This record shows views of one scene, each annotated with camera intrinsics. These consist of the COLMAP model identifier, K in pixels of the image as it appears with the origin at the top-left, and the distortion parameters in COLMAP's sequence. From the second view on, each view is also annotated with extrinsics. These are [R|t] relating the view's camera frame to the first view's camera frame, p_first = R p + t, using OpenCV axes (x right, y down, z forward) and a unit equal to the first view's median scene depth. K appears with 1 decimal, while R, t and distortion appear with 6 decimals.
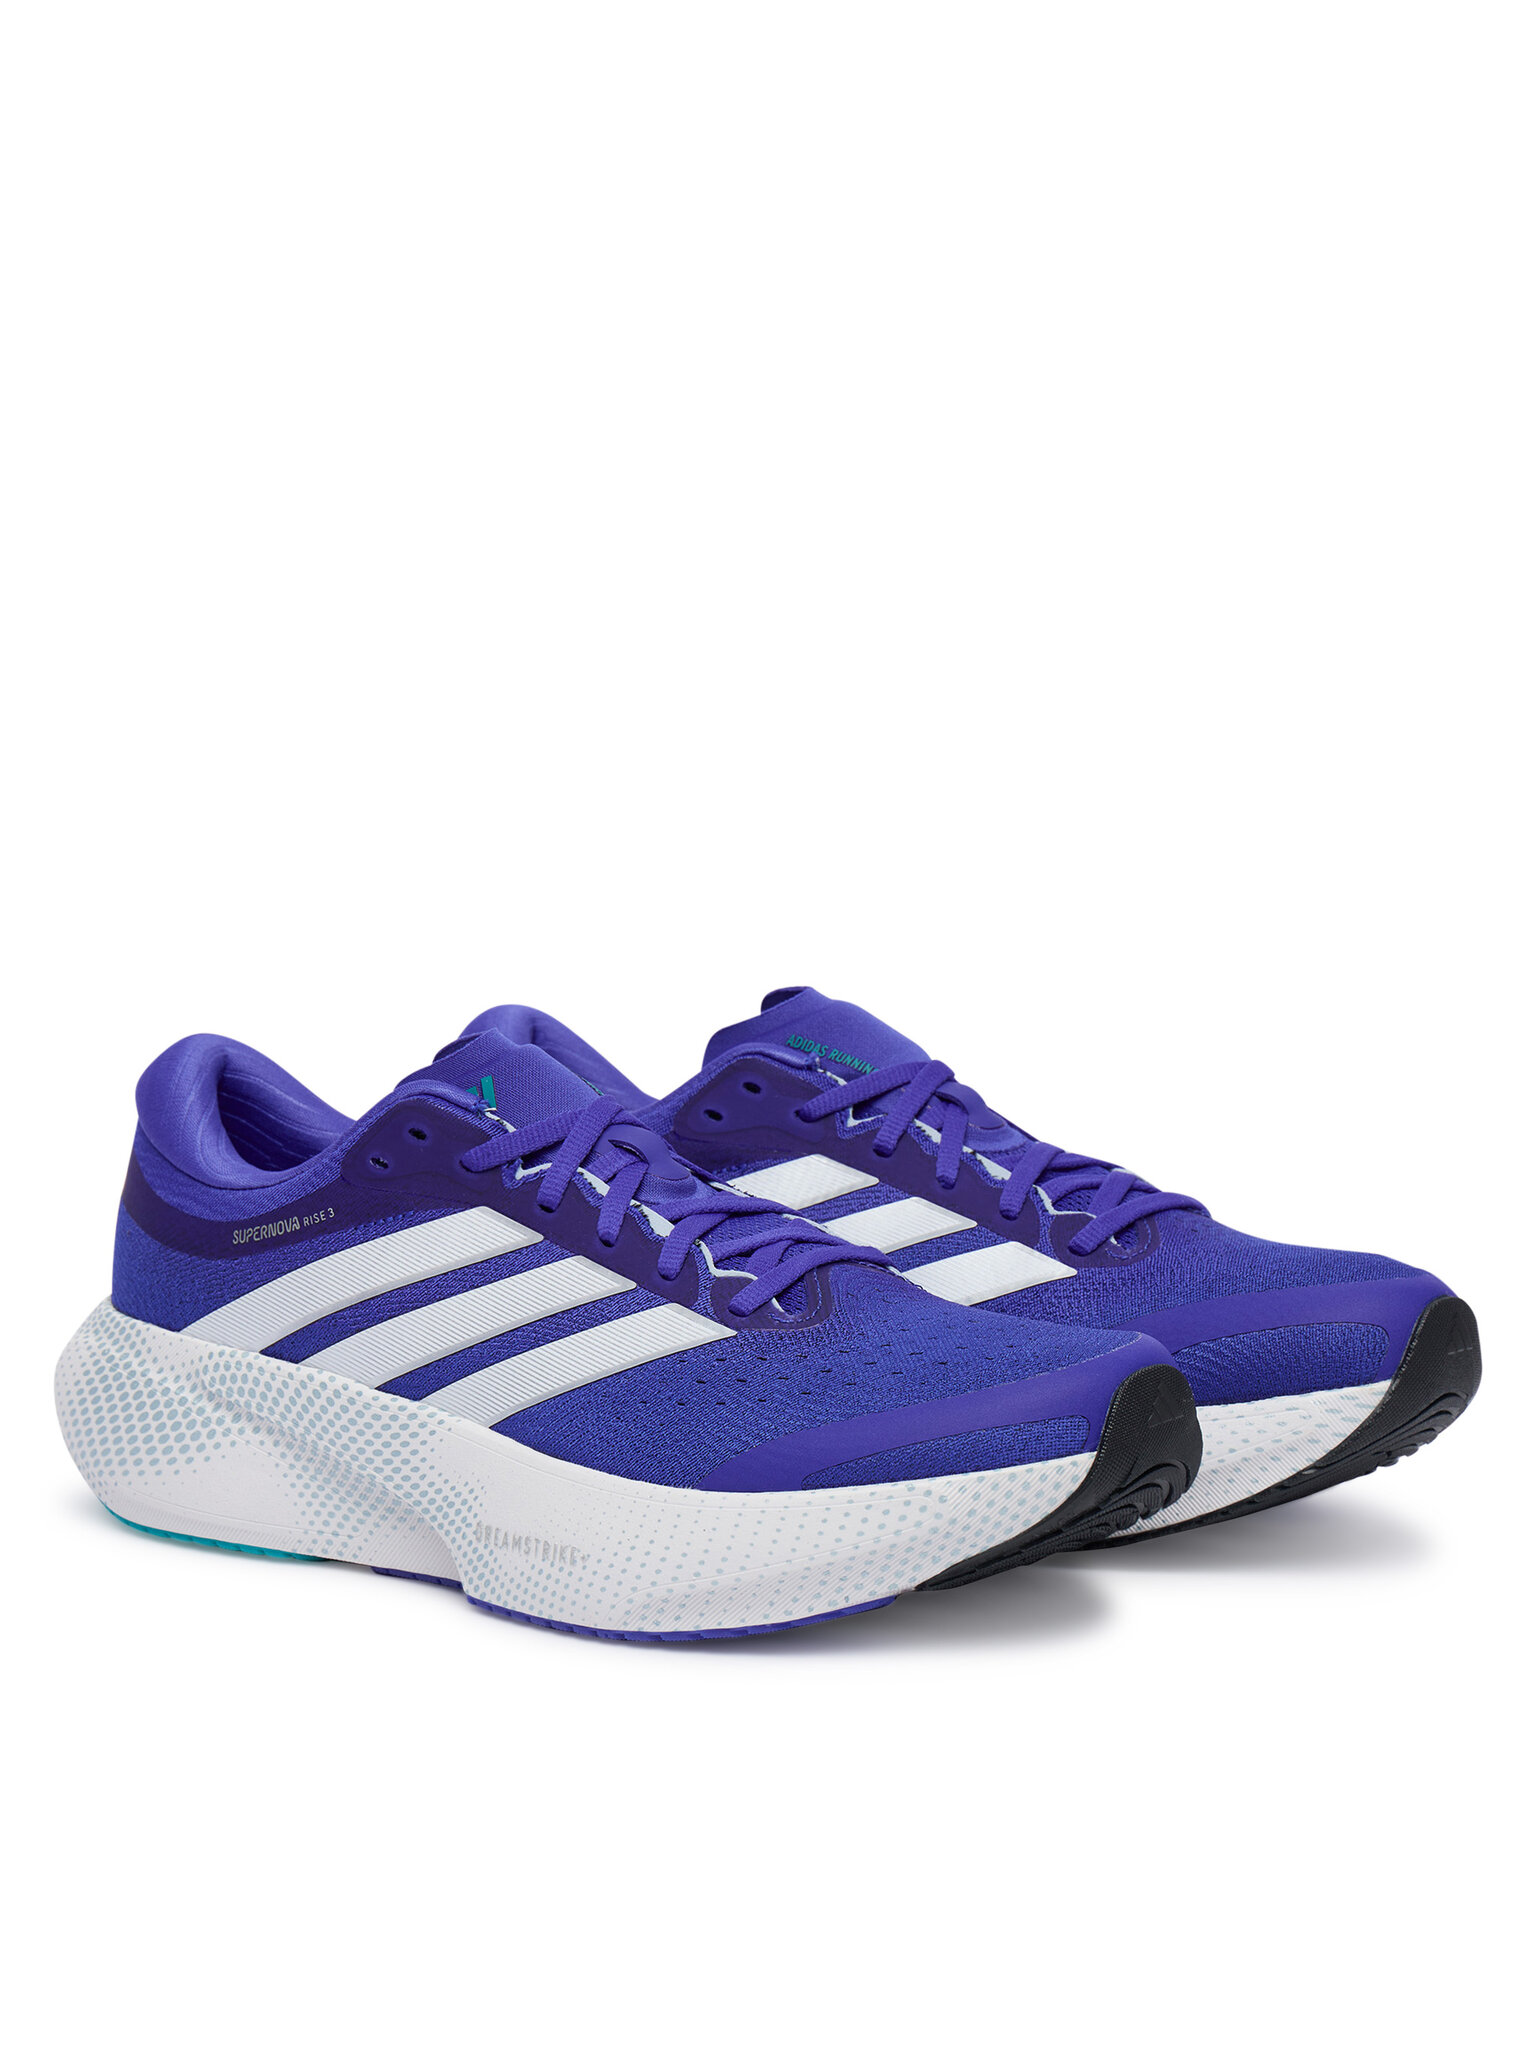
lens RADIAL K [[5911.1, 0, 768.0], [0, 5911.1, 1024.0], [0, 0, 1]] dist [0.017676, -0.002567]
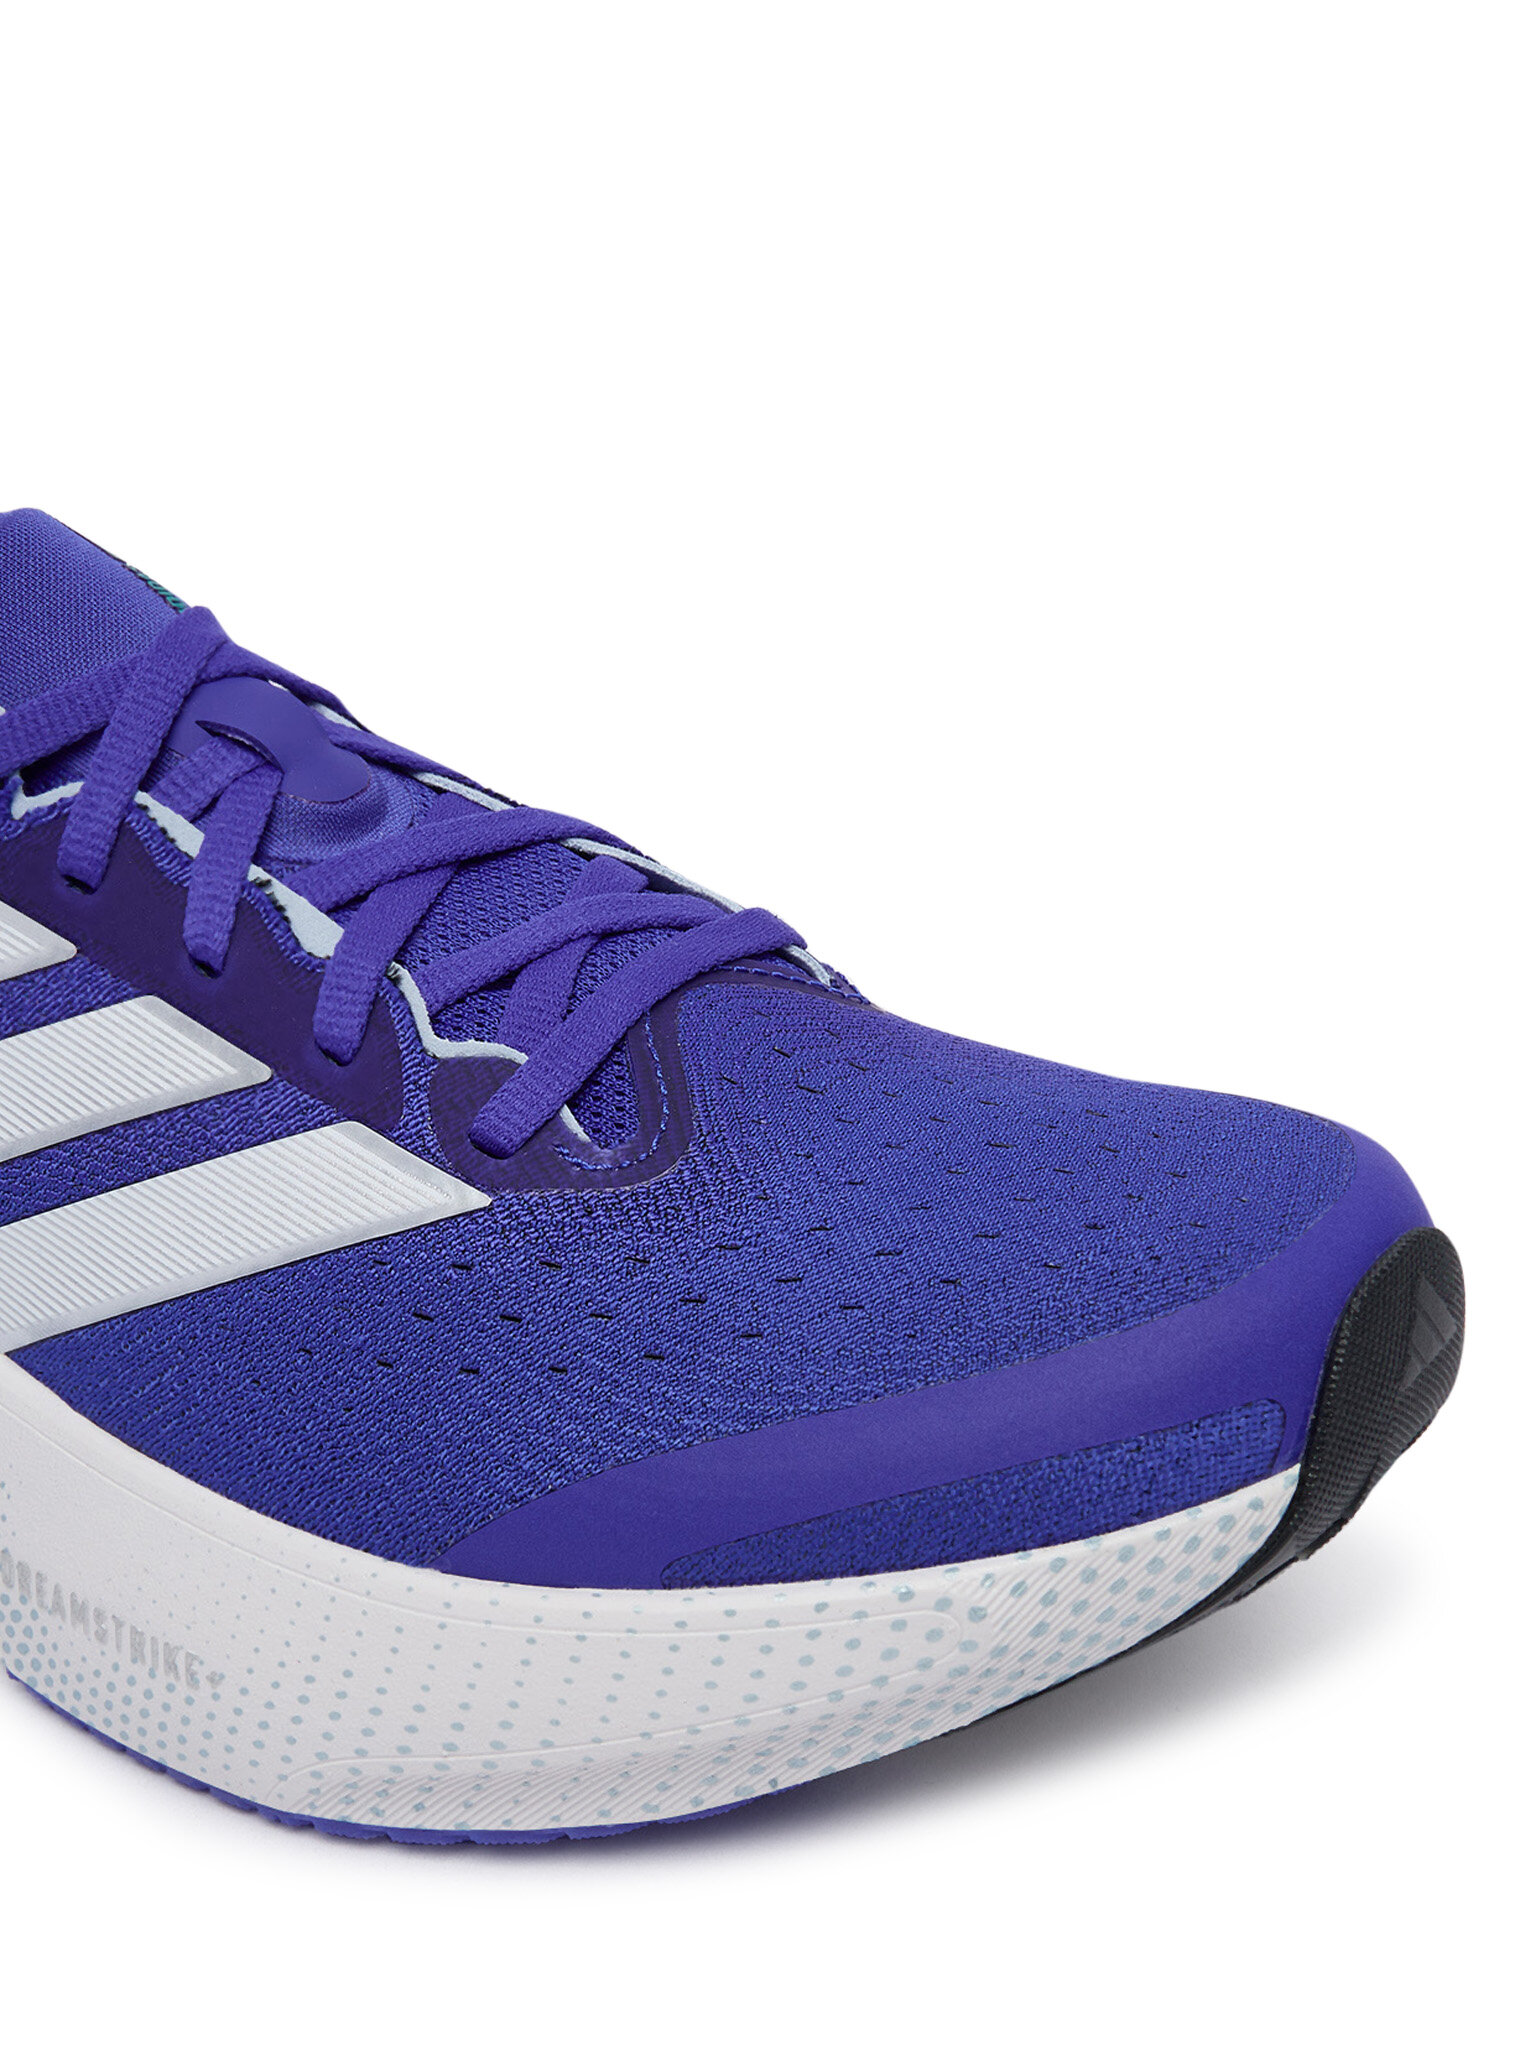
lens RADIAL K [[3137.0, 0, 886.8], [0, 3137.0, 1023.7], [0, 0, 1]] dist [-0.087248, -0.023416]
pose [[0.992941, -0.075819, 0.091212, 0.004120], [0.041232, 0.941699, 0.333919, -0.041354], [-0.111211, -0.327801, 0.938178, 0.766914]]
